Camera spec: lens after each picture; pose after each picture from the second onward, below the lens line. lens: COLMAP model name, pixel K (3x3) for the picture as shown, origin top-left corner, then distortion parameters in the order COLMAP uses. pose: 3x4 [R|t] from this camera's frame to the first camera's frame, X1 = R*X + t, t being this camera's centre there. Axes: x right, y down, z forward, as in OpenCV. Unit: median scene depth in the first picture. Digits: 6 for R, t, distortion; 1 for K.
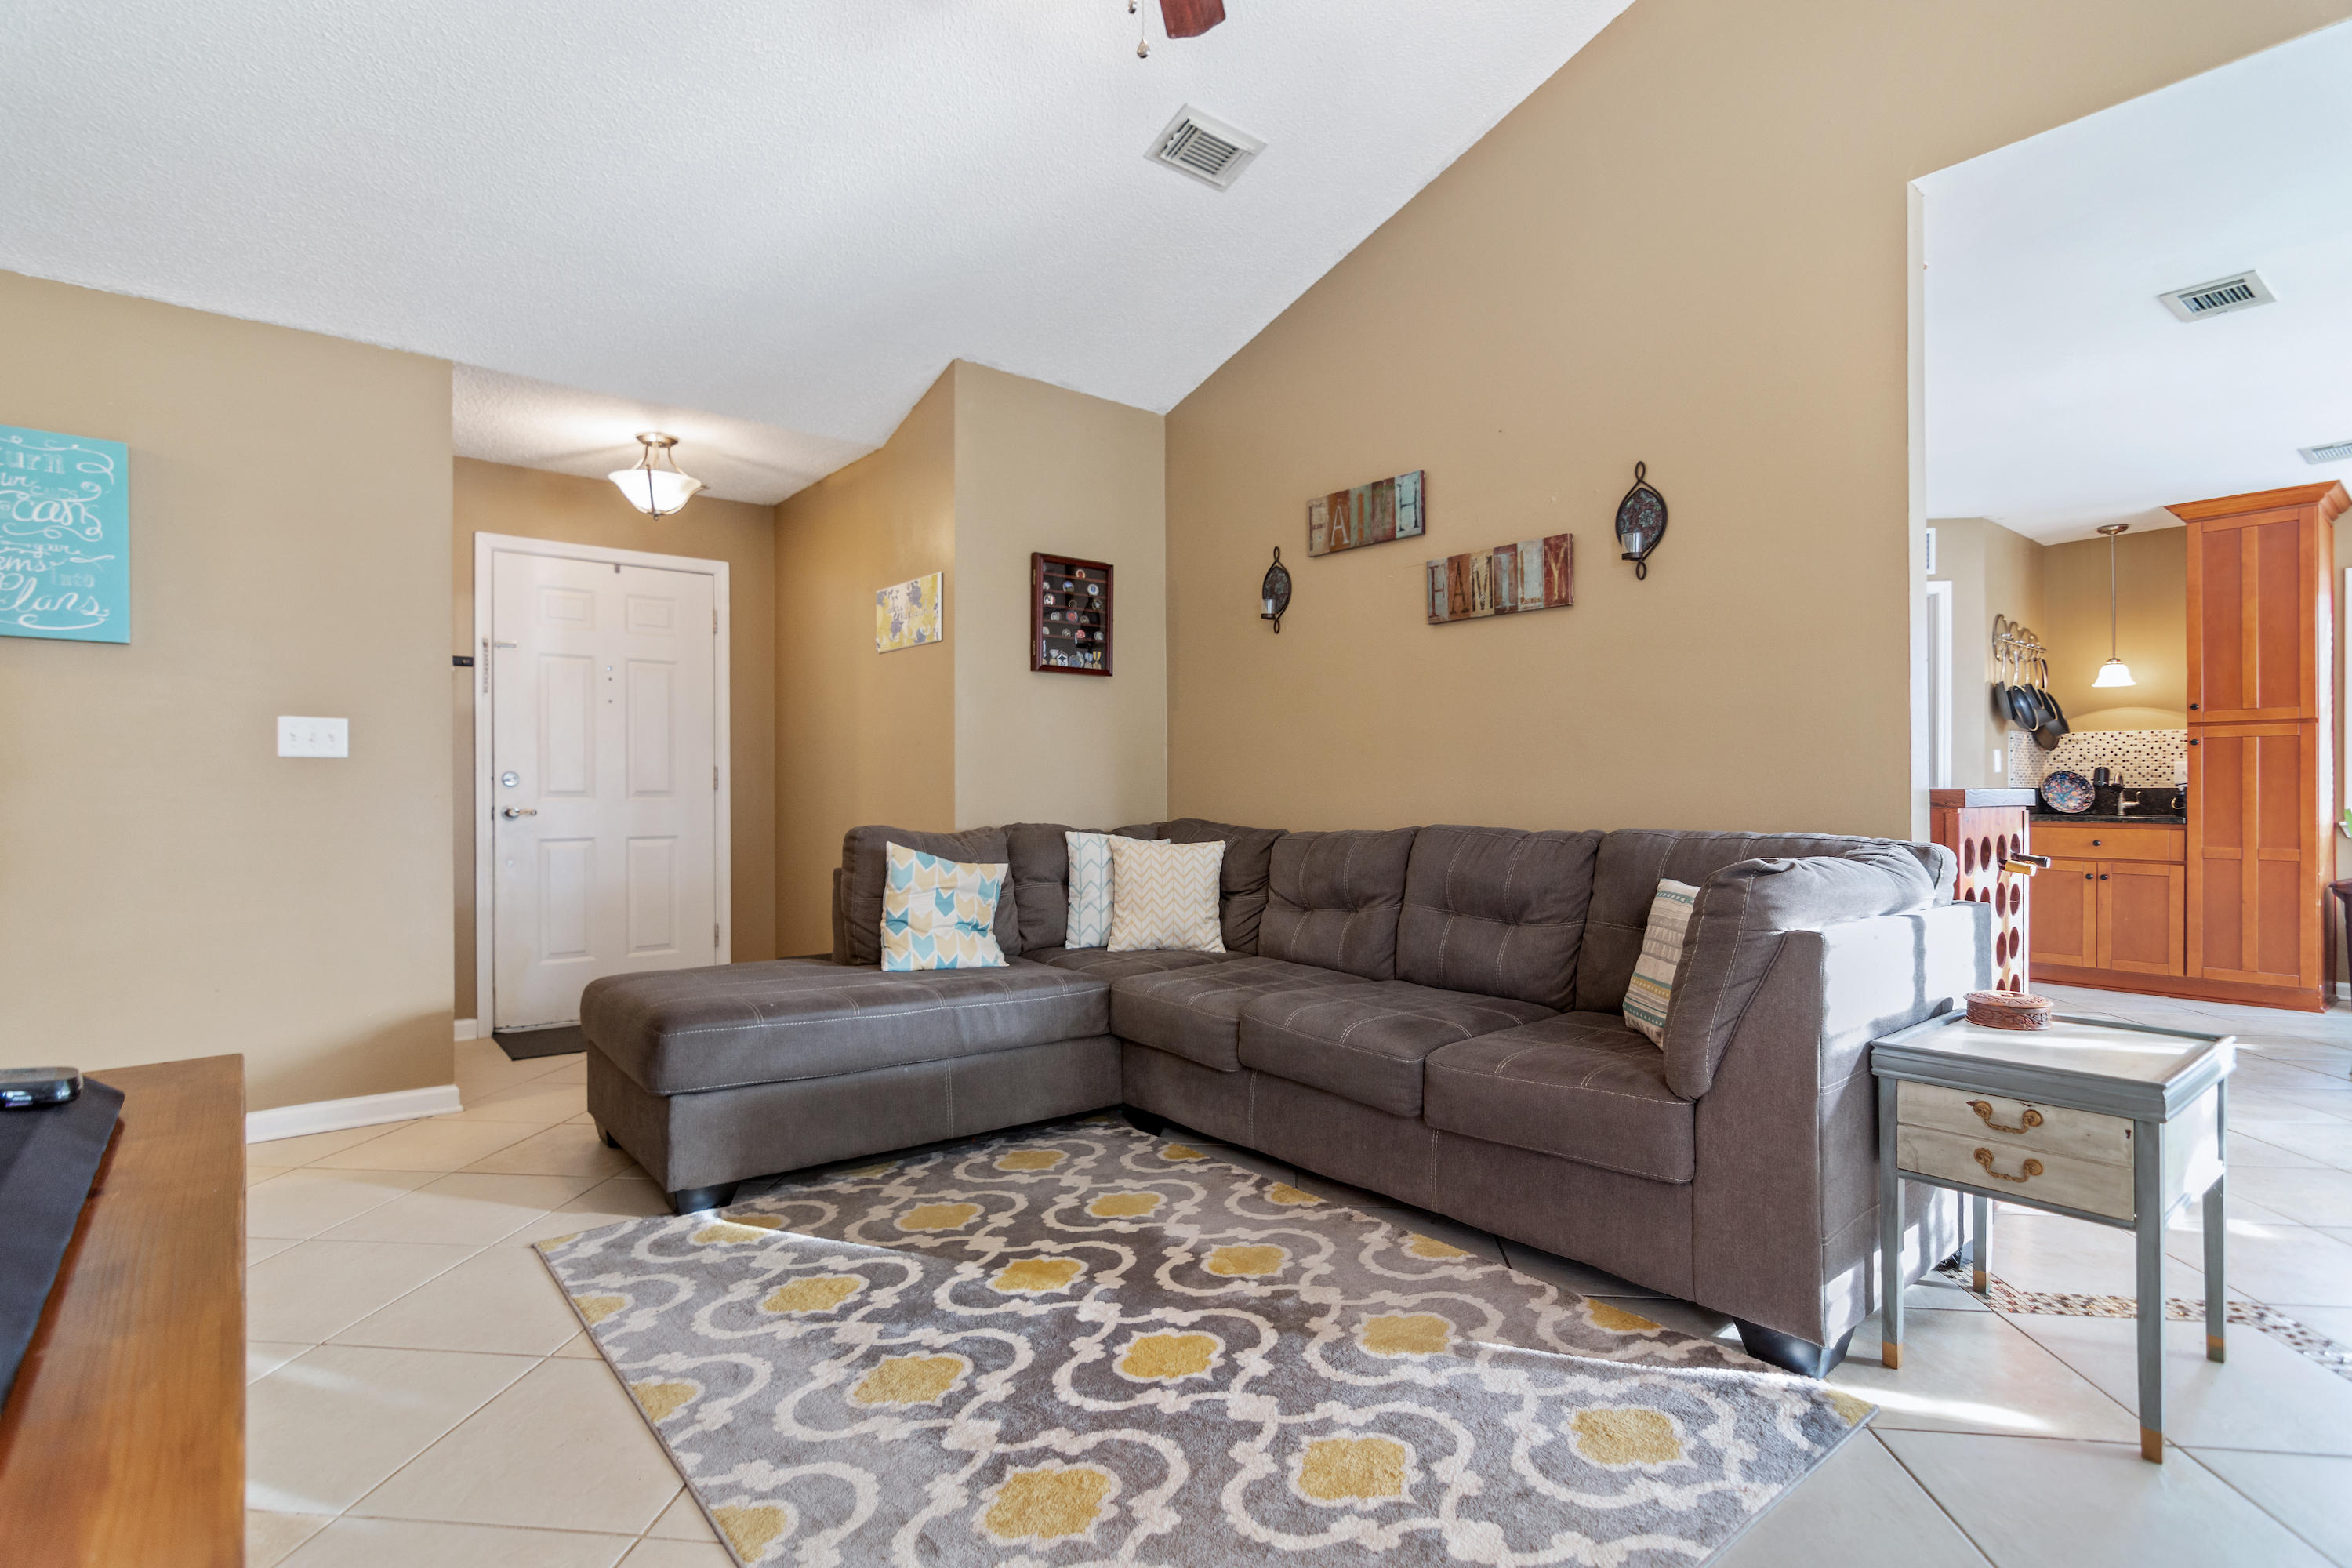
lens RADIAL K [[1140.5, 0, 1121.3], [0, 1140.5, 781.5], [0, 0, 1]] dist [-0.002137, 0.000140]
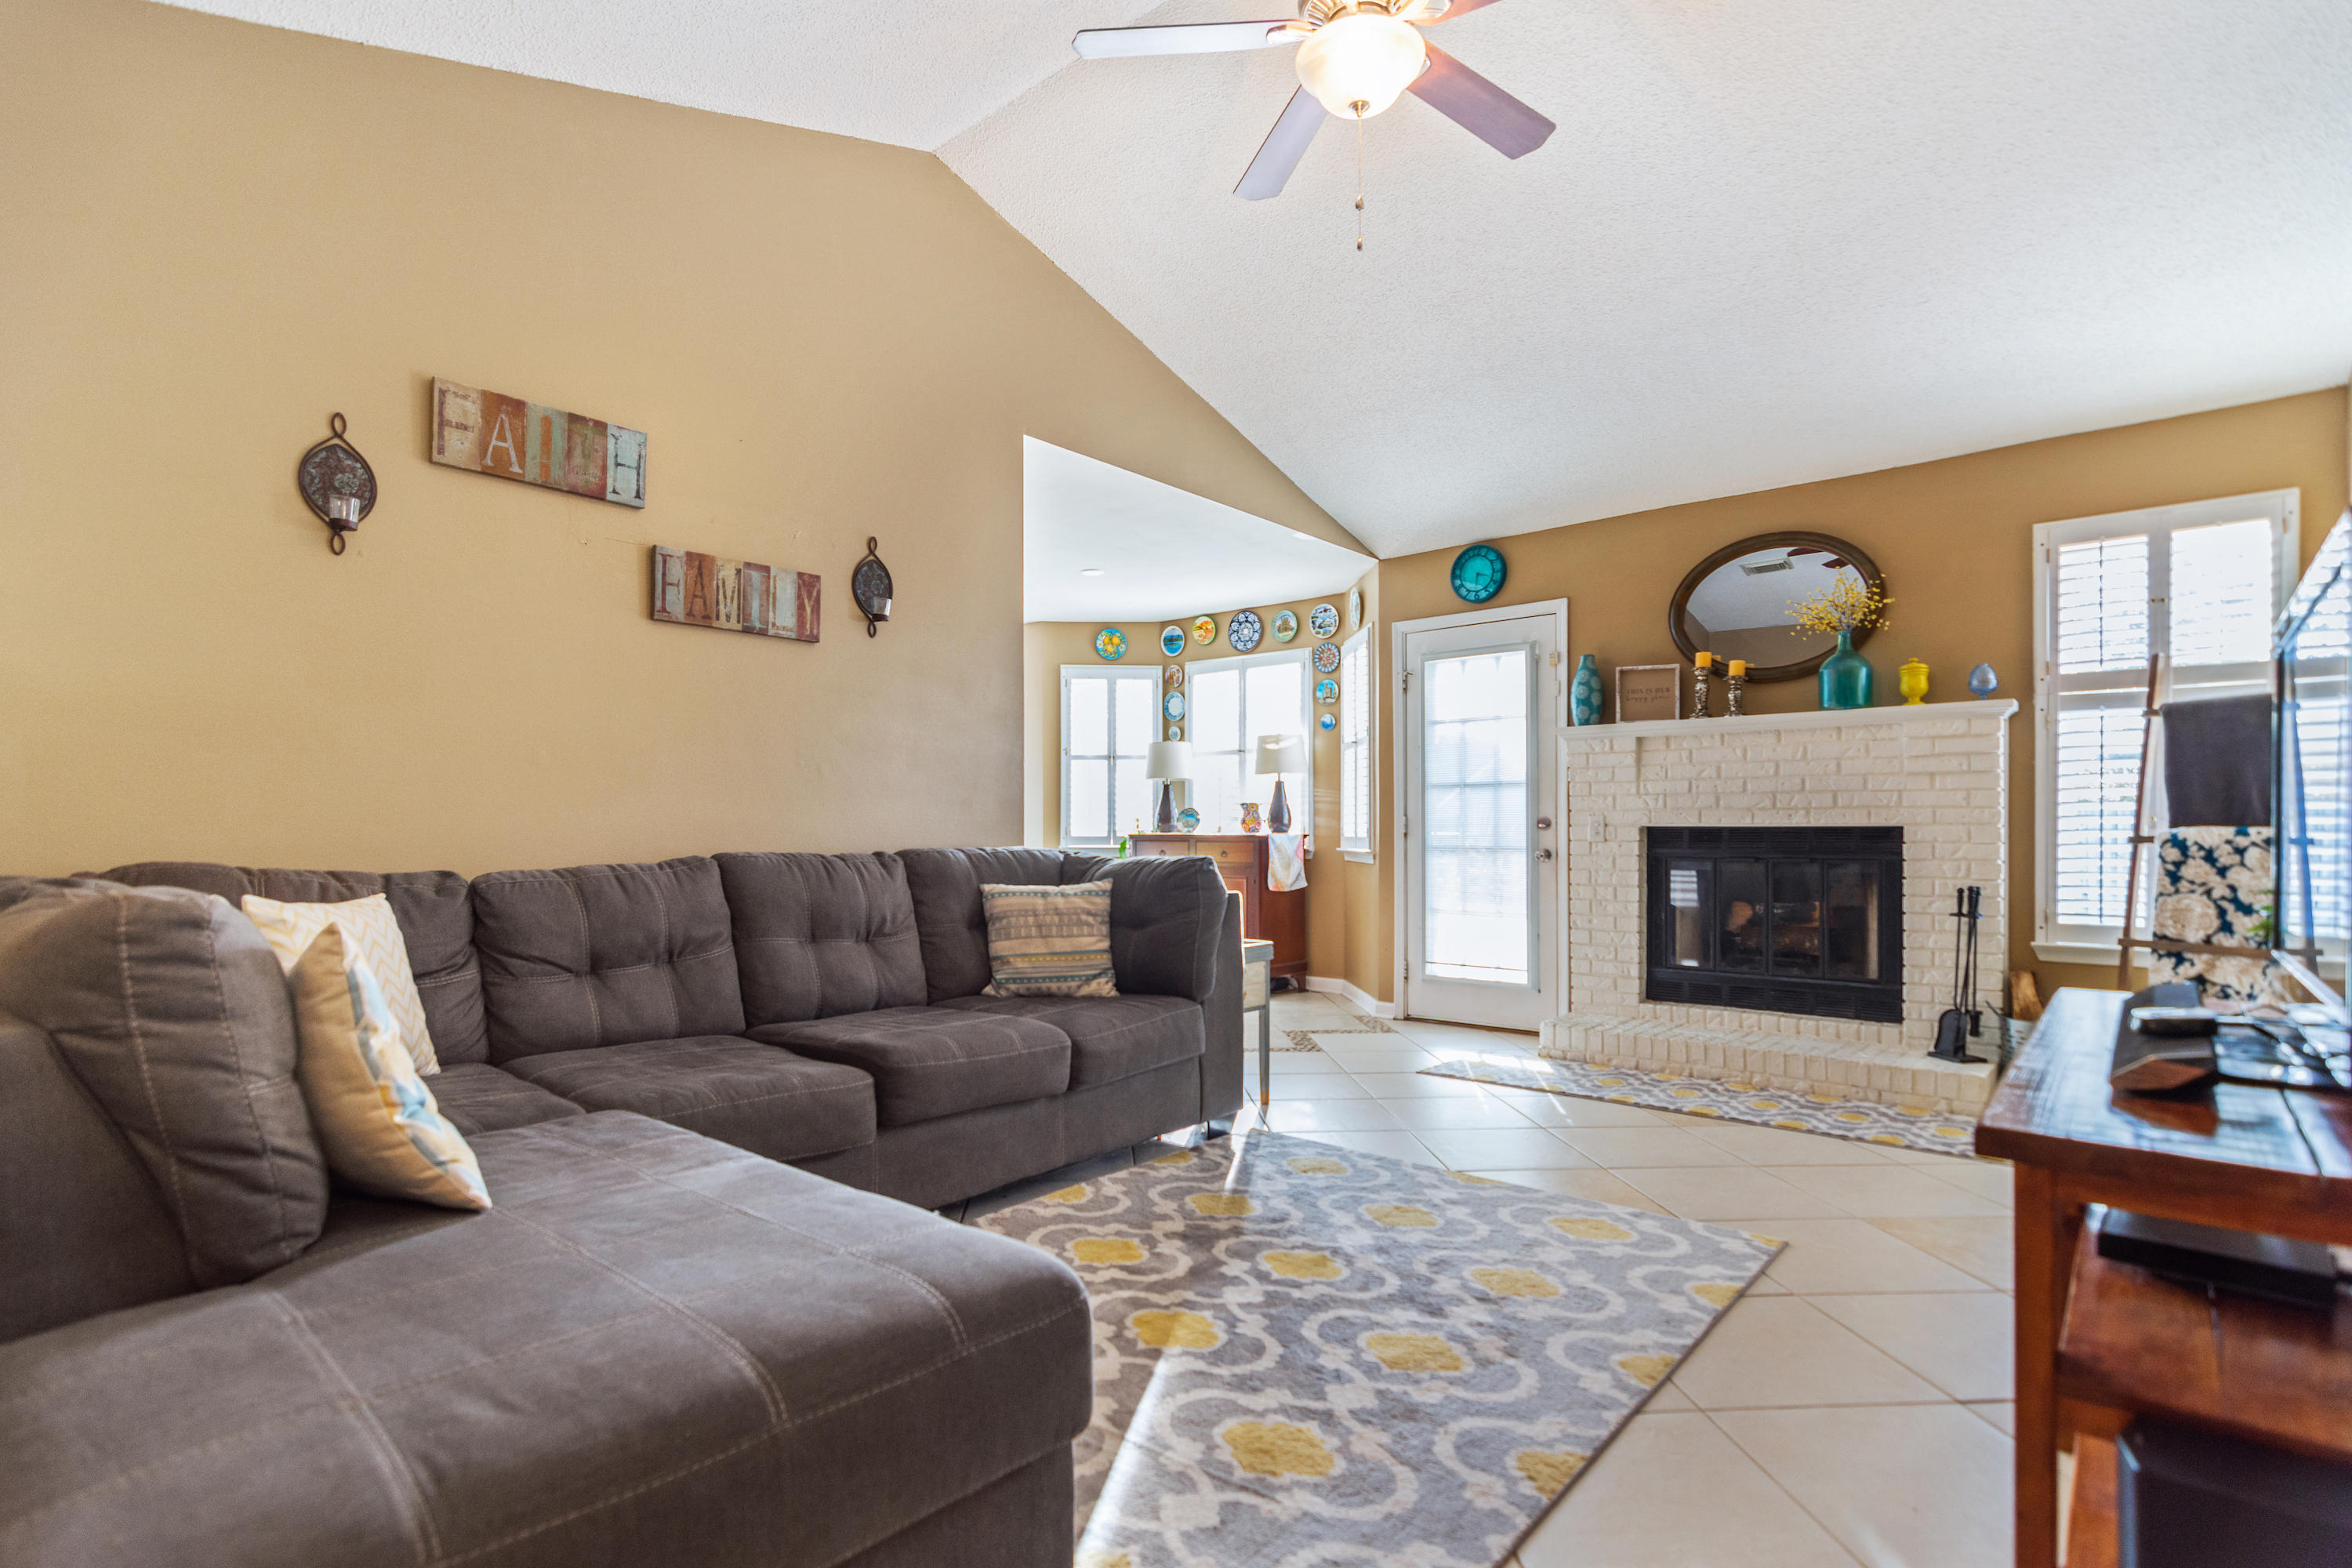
lens RADIAL K [[1145.2, 0, 1222.9], [0, 1145.2, 817.9], [0, 0, 1]] dist [-0.001659, -0.000476]
pose [[-0.228166, 0.009823, 0.973573, -0.717853], [-0.010252, 0.999869, -0.012490, 0.018527], [-0.973568, -0.012831, -0.228036, 0.849474]]
